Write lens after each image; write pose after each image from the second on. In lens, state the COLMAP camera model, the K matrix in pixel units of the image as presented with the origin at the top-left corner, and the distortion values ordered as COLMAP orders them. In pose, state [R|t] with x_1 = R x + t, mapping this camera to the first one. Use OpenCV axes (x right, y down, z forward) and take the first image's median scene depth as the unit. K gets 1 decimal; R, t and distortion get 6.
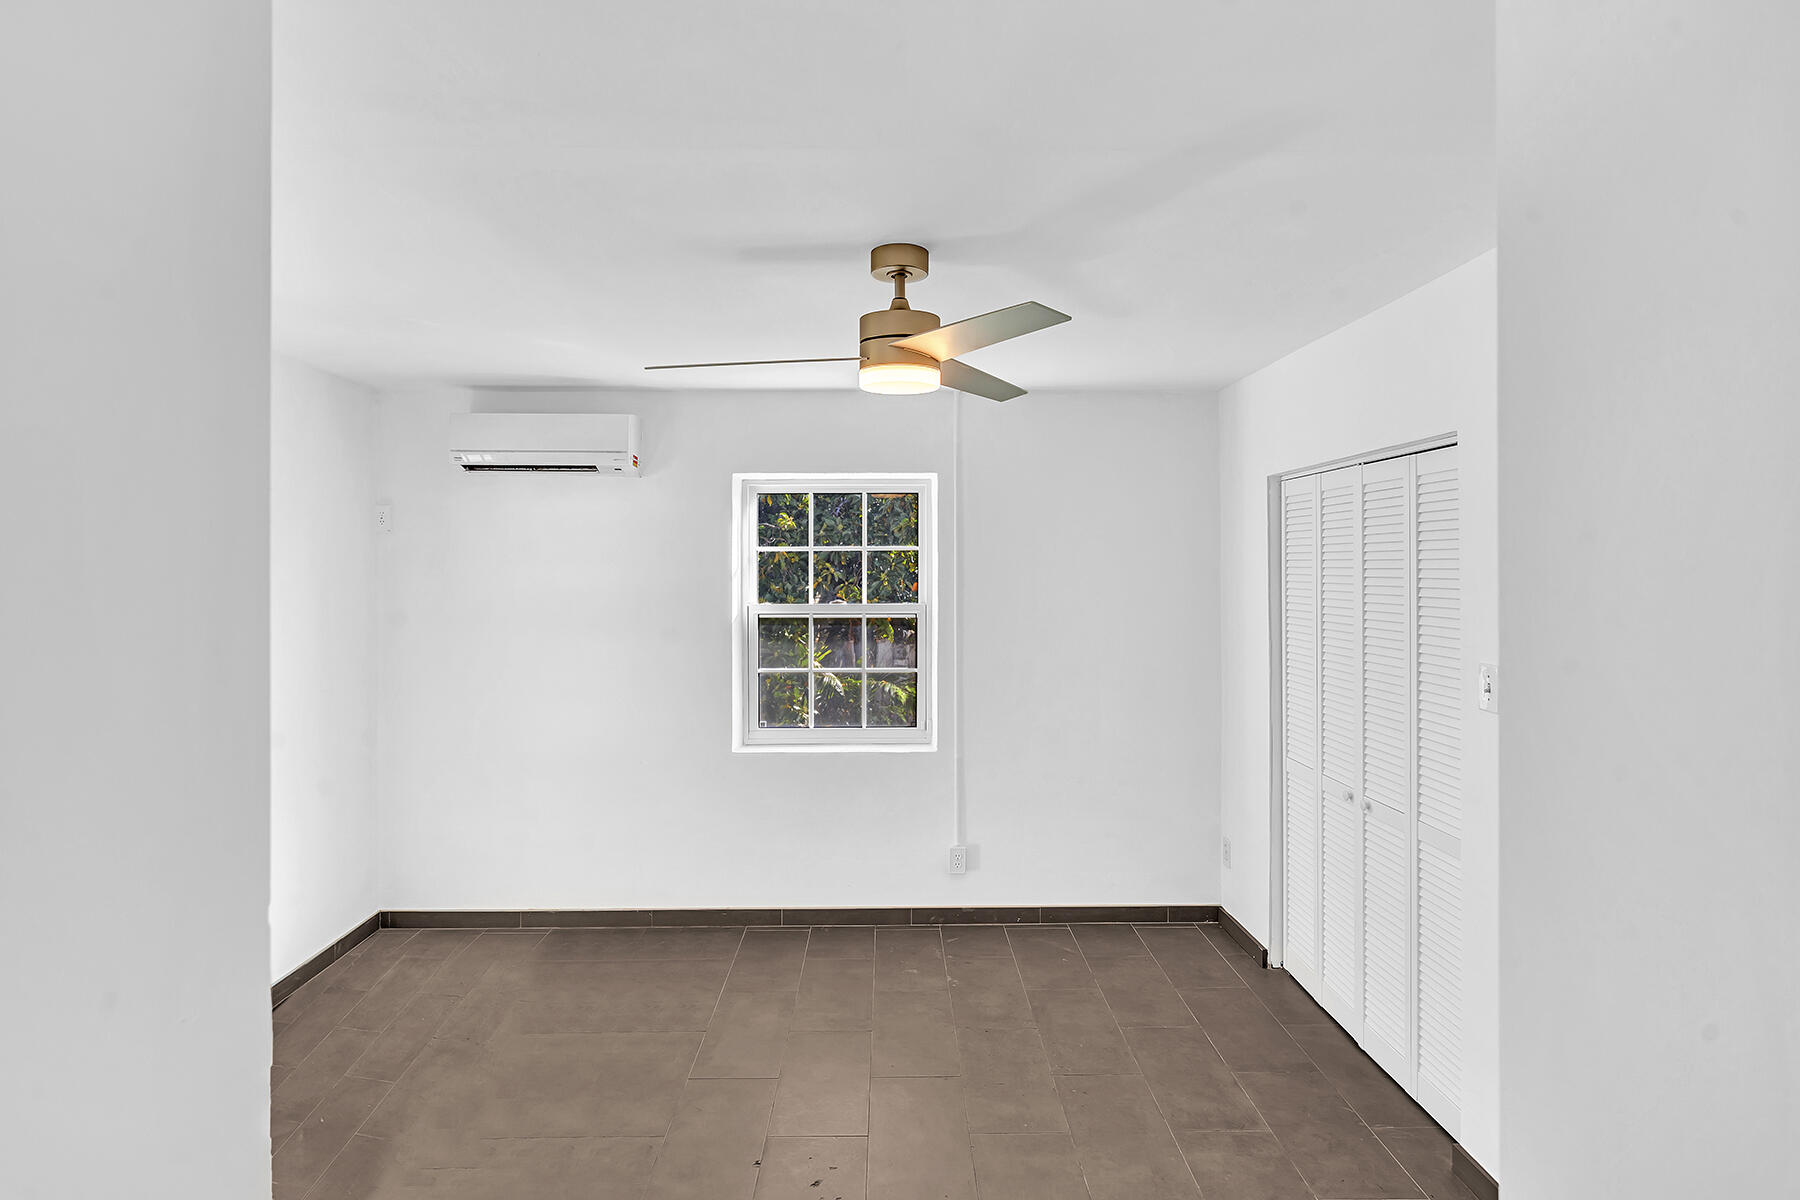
lens RADIAL K [[868.7, 0, 892.4], [0, 868.7, 572.9], [0, 0, 1]] dist [0.001741, 0.001417]
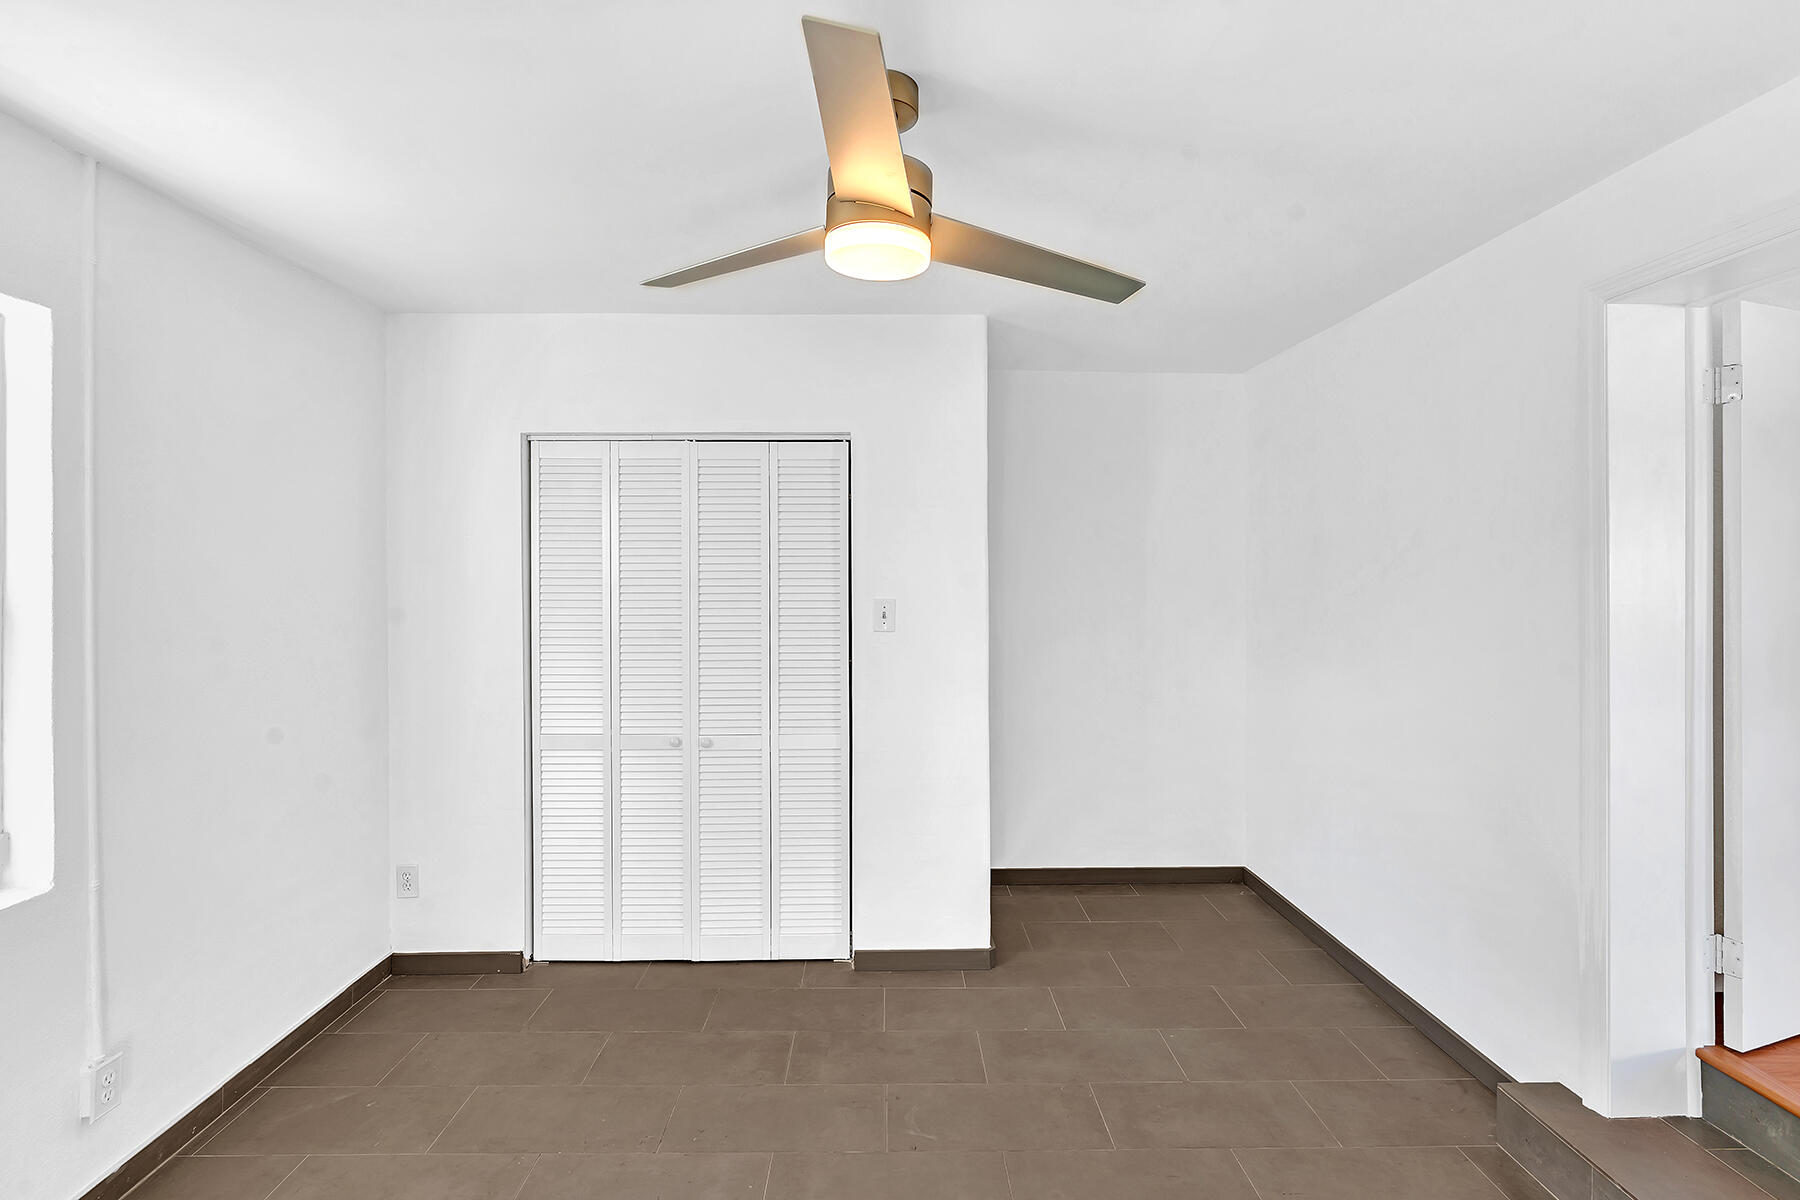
lens RADIAL K [[868.7, 0, 892.4], [0, 868.7, 572.9], [0, 0, 1]] dist [0.001741, 0.001417]
pose [[0.028275, -0.005896, 0.999583, -0.473421], [0.004032, 0.999975, 0.005784, 0.032337], [-0.999592, 0.003867, 0.028298, 0.591384]]
